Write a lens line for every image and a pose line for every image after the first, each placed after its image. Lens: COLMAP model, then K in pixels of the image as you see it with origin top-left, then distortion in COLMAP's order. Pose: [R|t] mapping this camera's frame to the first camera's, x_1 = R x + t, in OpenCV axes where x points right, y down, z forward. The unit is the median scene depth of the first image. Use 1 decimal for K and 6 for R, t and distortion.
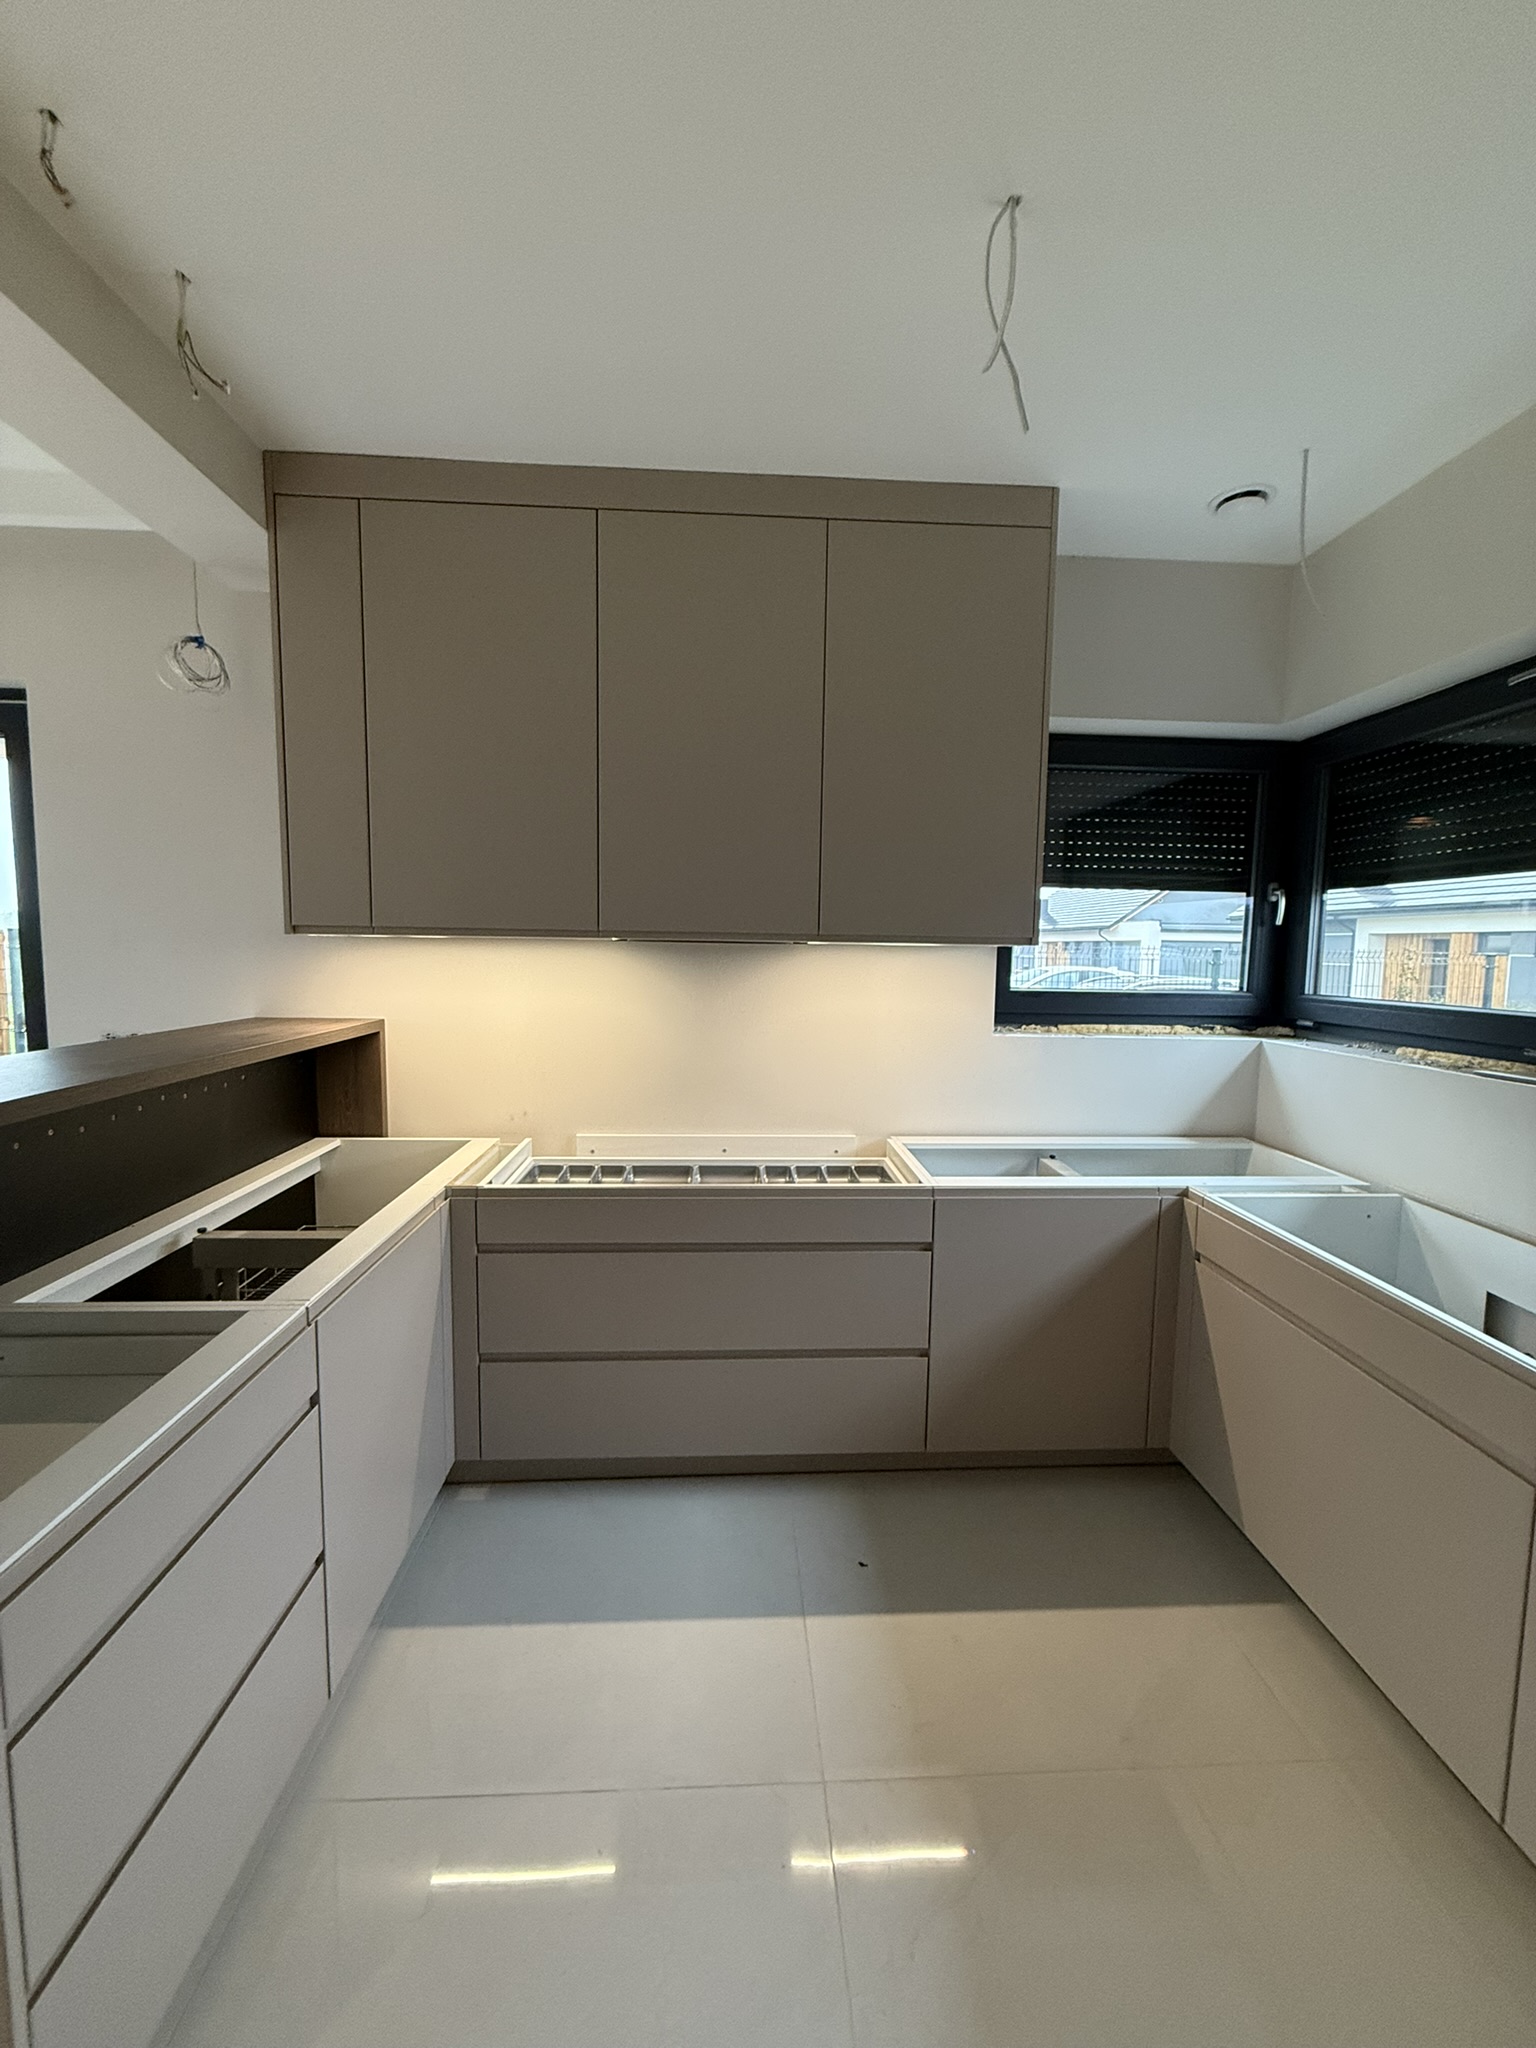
lens RADIAL K [[807.7, 0, 770.5], [0, 807.7, 1014.6], [0, 0, 1]] dist [-0.000628, 0.000325]
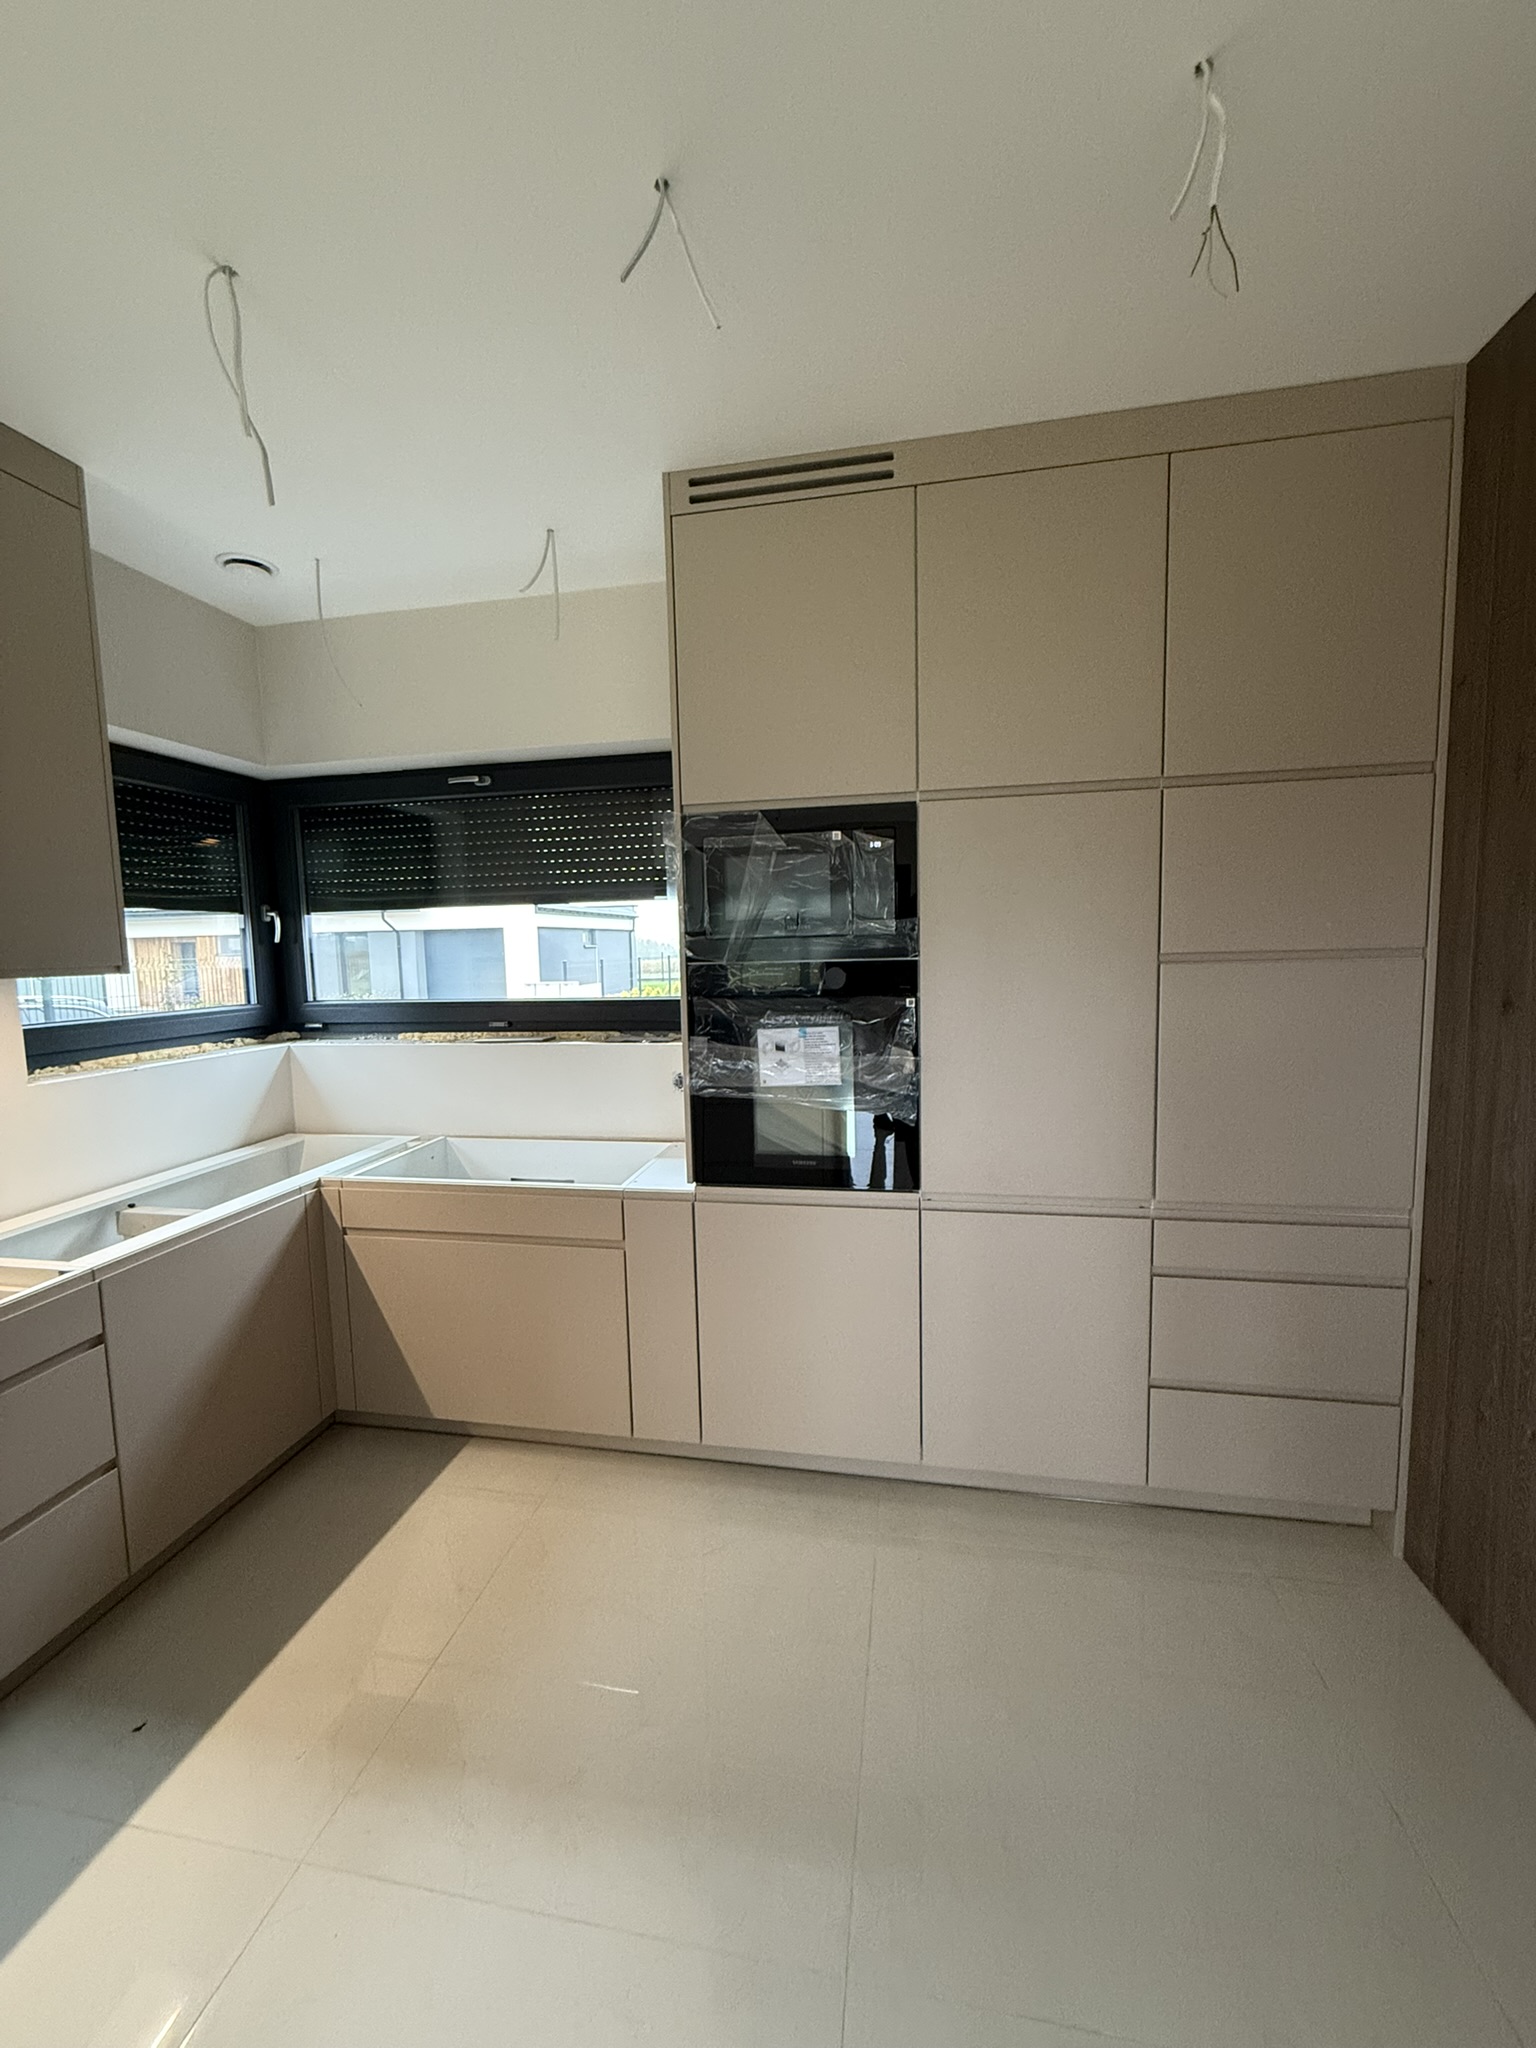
lens RADIAL K [[807.7, 0, 766.5], [0, 807.7, 1017.4], [0, 0, 1]] dist [-0.000628, 0.000325]
pose [[0.232344, -0.111641, 0.966205, -0.346289], [0.111234, 0.989923, 0.087633, -0.033501], [-0.966252, 0.087114, 0.242421, 0.082335]]
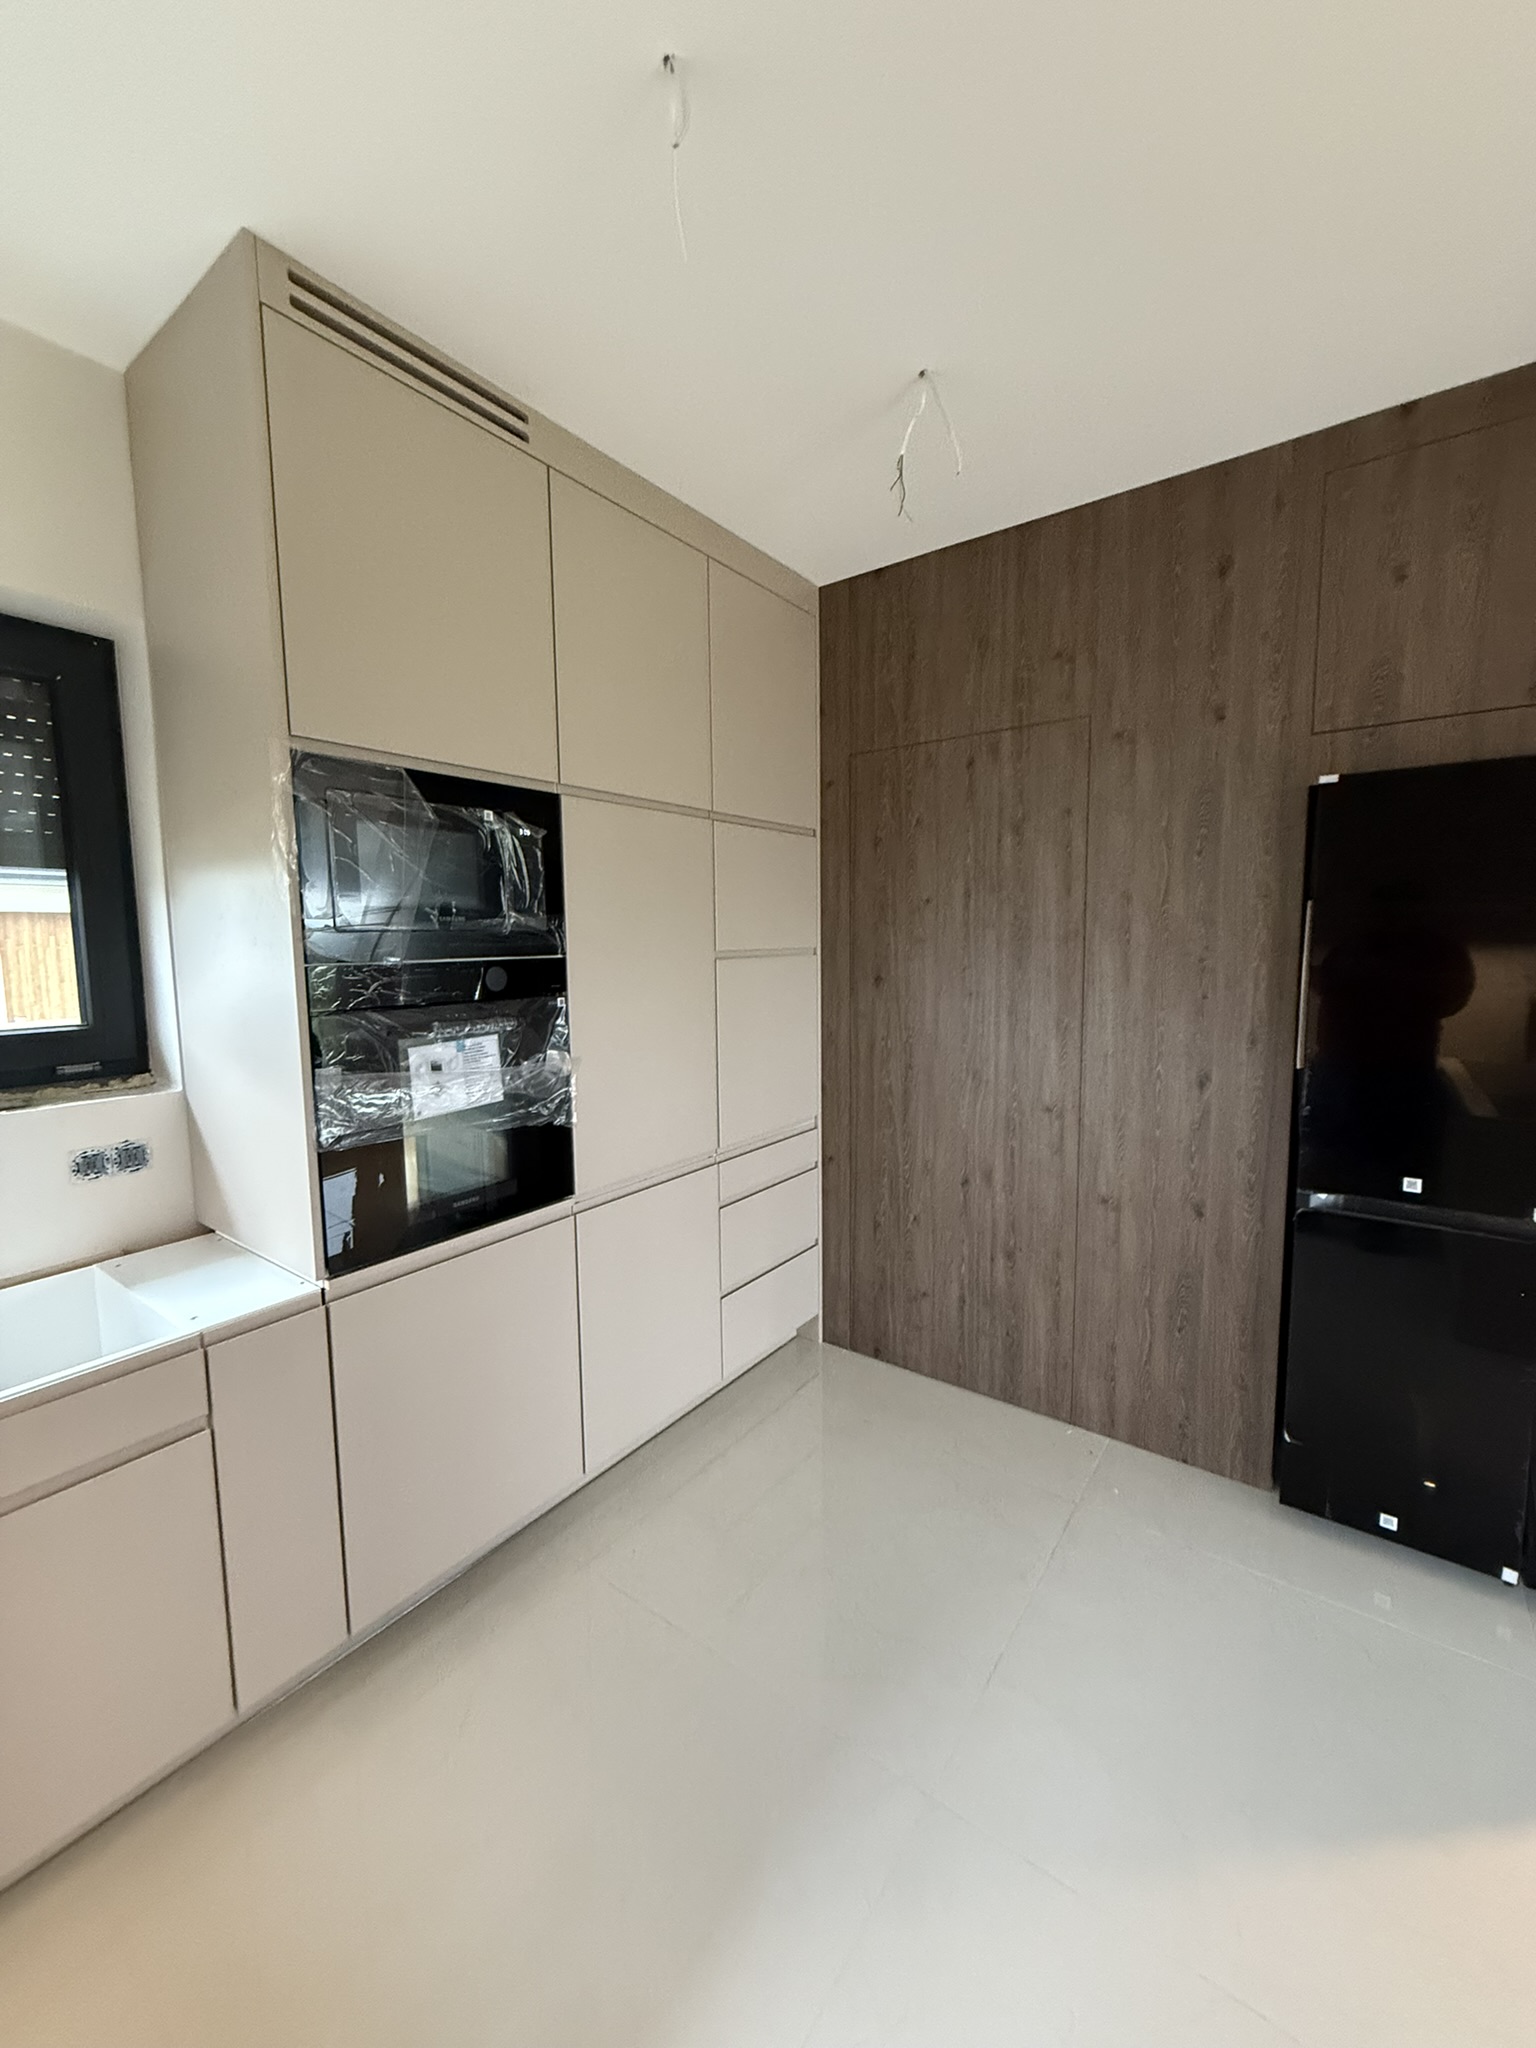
lens RADIAL K [[807.7, 0, 763.8], [0, 807.7, 1020.6], [0, 0, 1]] dist [-0.000628, 0.000325]
pose [[-0.770815, -0.070449, 0.633152, -0.175842], [0.054233, 0.983002, 0.175402, -0.069438], [-0.634747, 0.169540, -0.753892, 0.599055]]
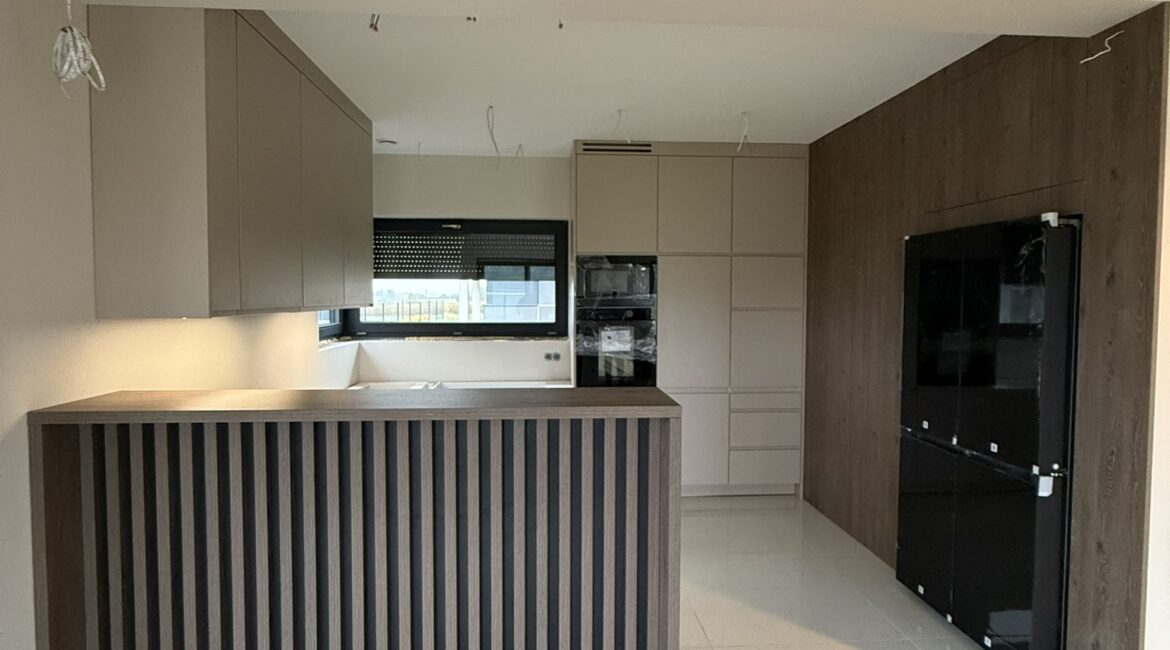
lens RADIAL K [[611.2, 0, 586.1], [0, 611.2, 319.6], [0, 0, 1]] dist [0.004518, 0.000099]
pose [[-0.017901, -0.054579, 0.998349, -1.326712], [0.081934, 0.995071, 0.055869, -0.086626], [-0.996477, 0.082799, -0.013341, 0.359831]]
